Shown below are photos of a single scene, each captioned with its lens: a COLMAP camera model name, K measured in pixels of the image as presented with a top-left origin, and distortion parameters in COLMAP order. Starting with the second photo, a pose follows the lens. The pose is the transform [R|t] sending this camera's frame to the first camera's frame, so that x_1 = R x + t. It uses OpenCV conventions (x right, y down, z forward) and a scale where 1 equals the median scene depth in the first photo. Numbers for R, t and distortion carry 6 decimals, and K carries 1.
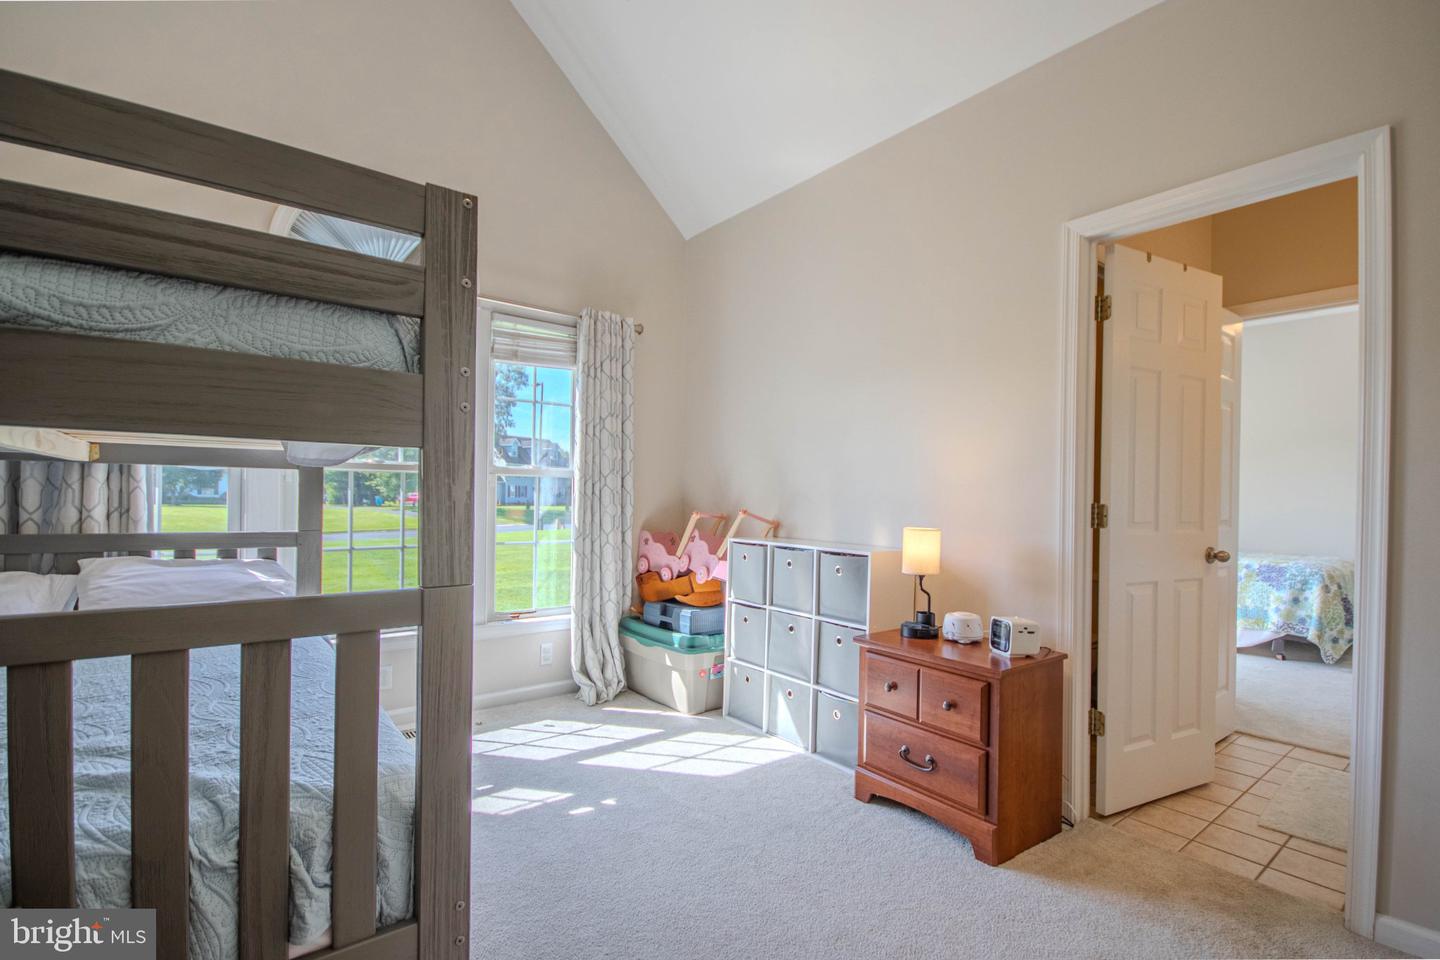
lens RADIAL K [[682.3, 0, 721.3], [0, 682.3, 487.5], [0, 0, 1]] dist [0.013366, -0.011958]
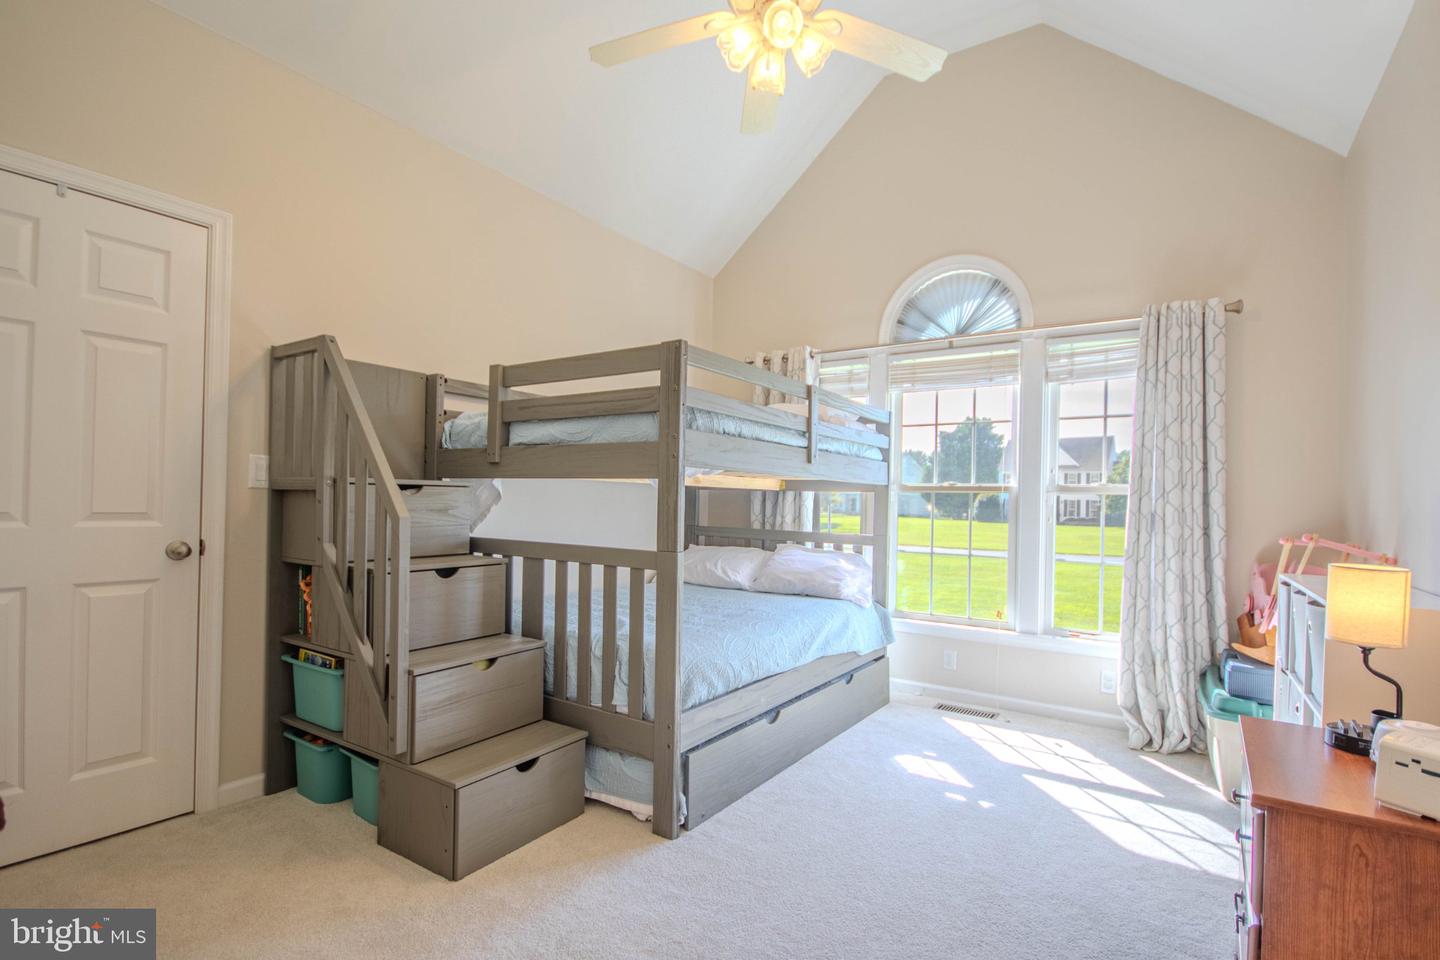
lens RADIAL K [[682.3, 0, 720.3], [0, 682.3, 489.0], [0, 0, 1]] dist [0.013366, -0.011958]
pose [[0.281903, -0.029601, -0.958986, 0.690572], [-0.006541, 0.999441, -0.032773, 0.016076], [0.959421, 0.015511, 0.281552, 0.293928]]
